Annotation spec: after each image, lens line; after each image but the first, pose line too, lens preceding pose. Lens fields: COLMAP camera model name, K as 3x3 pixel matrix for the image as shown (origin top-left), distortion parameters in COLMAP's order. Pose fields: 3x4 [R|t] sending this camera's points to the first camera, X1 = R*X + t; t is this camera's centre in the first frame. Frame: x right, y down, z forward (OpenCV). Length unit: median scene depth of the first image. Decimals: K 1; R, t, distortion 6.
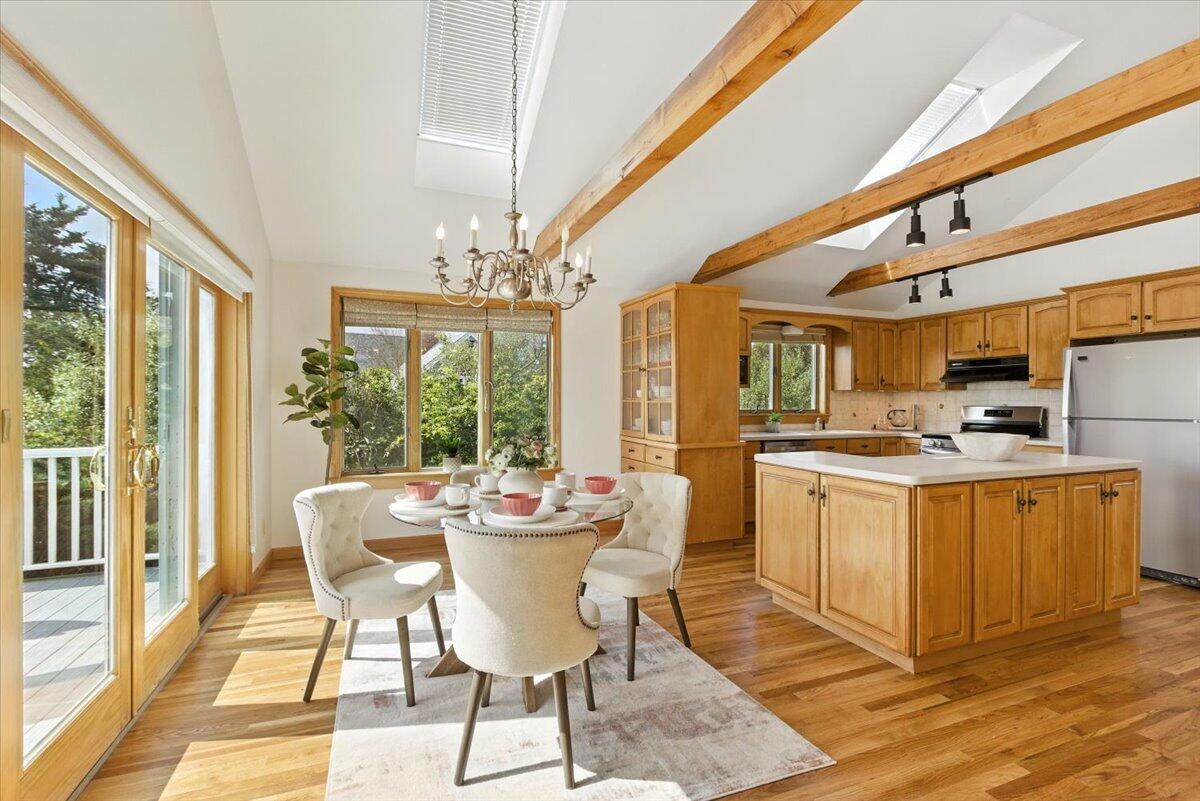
lens RADIAL K [[551.3, 0, 604.8], [0, 551.3, 406.1], [0, 0, 1]] dist [0.000048, 0.000754]
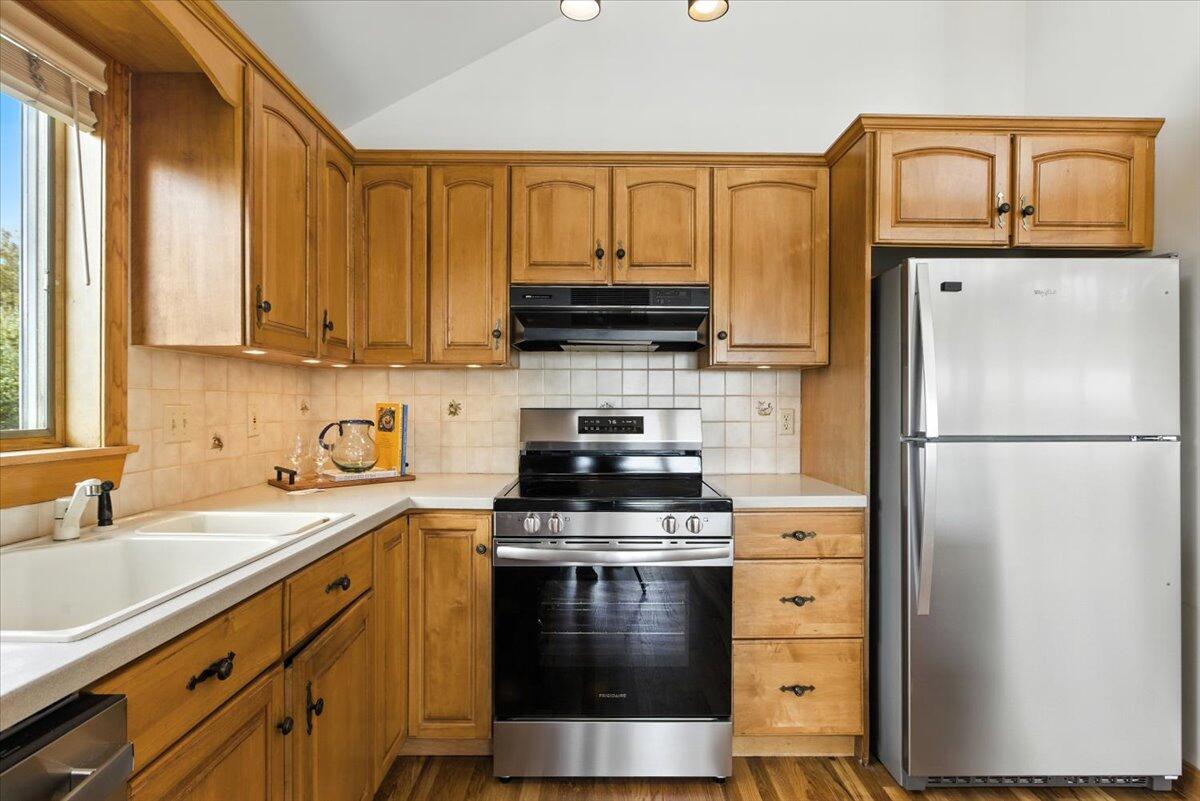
lens RADIAL K [[574.2, 0, 587.9], [0, 574.2, 404.1], [0, 0, 1]] dist [-0.003330, 0.000978]
pose [[0.375979, -0.004158, 0.926619, 0.364381], [0.004973, 0.999985, 0.002469, -0.004809], [-0.926615, 0.003680, 0.375994, 1.028123]]
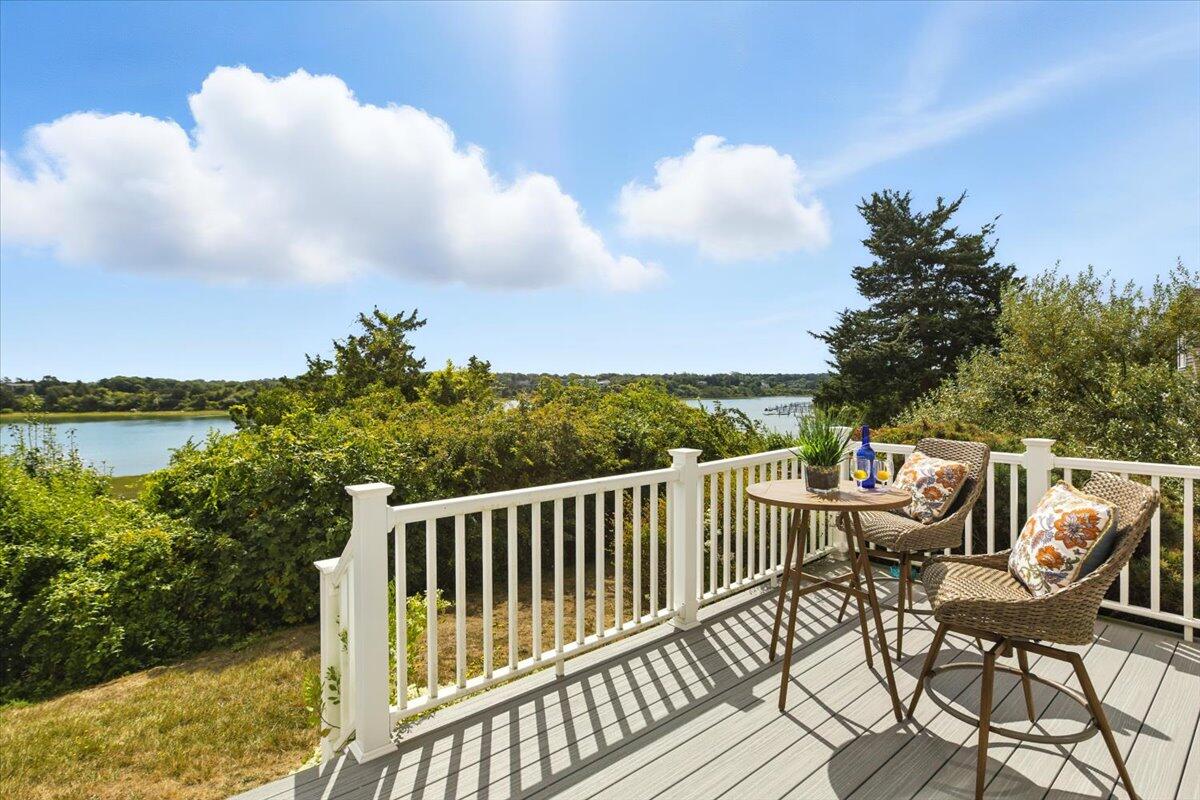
lens RADIAL K [[574.2, 0, 595.1], [0, 574.2, 392.8], [0, 0, 1]] dist [-0.003330, 0.000978]
pose [[0.299578, 0.009984, -0.954019, -0.399653], [-0.003316, 0.999950, 0.009423, -0.020713], [0.954066, 0.000340, 0.299597, 0.030200]]
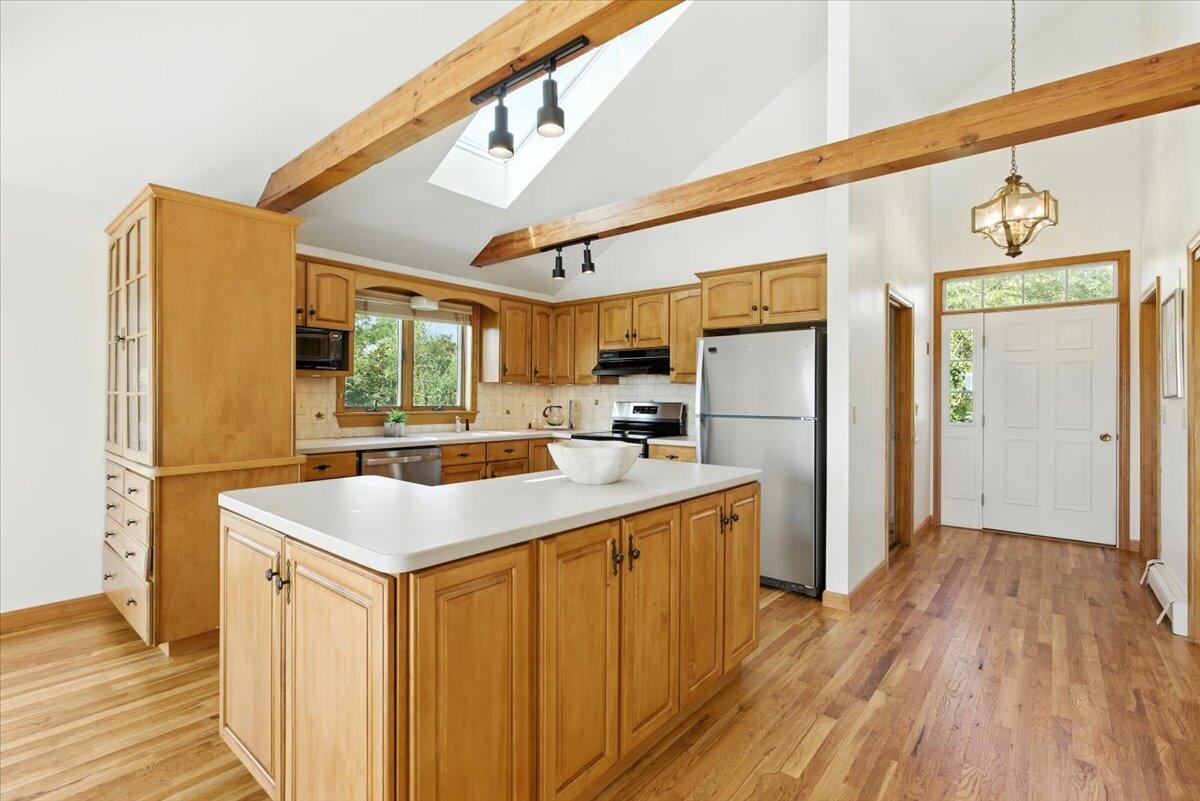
lens RADIAL K [[543.5, 0, 609.4], [0, 543.5, 396.3], [0, 0, 1]] dist [-0.007547, 0.001460]
pose [[0.876693, 0.006560, 0.481006, 0.270309], [-0.002230, 0.999952, -0.009574, -0.000797], [-0.481046, 0.007321, 0.876665, 0.279975]]
